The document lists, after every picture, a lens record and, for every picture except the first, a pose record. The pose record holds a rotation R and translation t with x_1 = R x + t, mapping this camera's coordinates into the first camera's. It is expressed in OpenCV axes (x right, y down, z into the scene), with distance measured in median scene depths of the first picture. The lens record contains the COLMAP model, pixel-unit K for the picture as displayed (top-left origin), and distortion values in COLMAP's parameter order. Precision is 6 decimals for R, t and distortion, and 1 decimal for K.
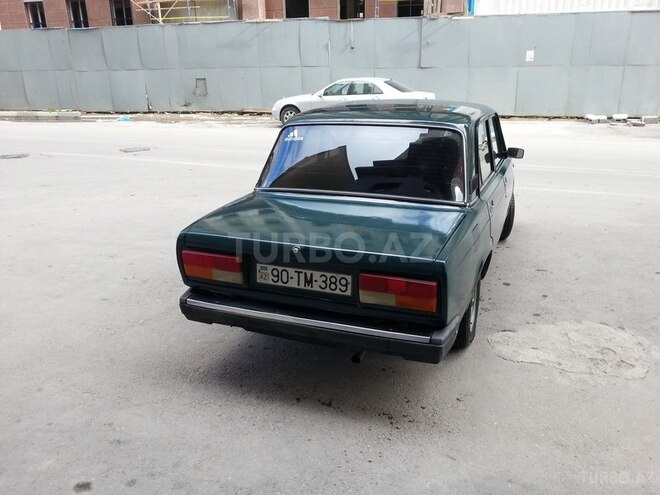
lens RADIAL K [[545.3, 0, 330.0], [0, 545.3, 247.5], [0, 0, 1]] dist [0.007865, -0.044098]
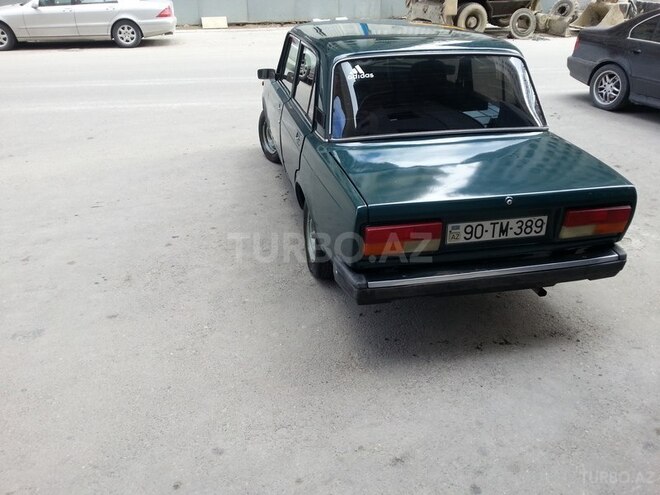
lens RADIAL K [[545.3, 0, 330.0], [0, 545.3, 247.5], [0, 0, 1]] dist [0.007865, -0.044098]
pose [[0.832150, -0.238999, 0.500406, -0.787092], [0.155971, 0.966806, 0.202384, -0.153309], [-0.532165, -0.090365, 0.841804, 0.340138]]
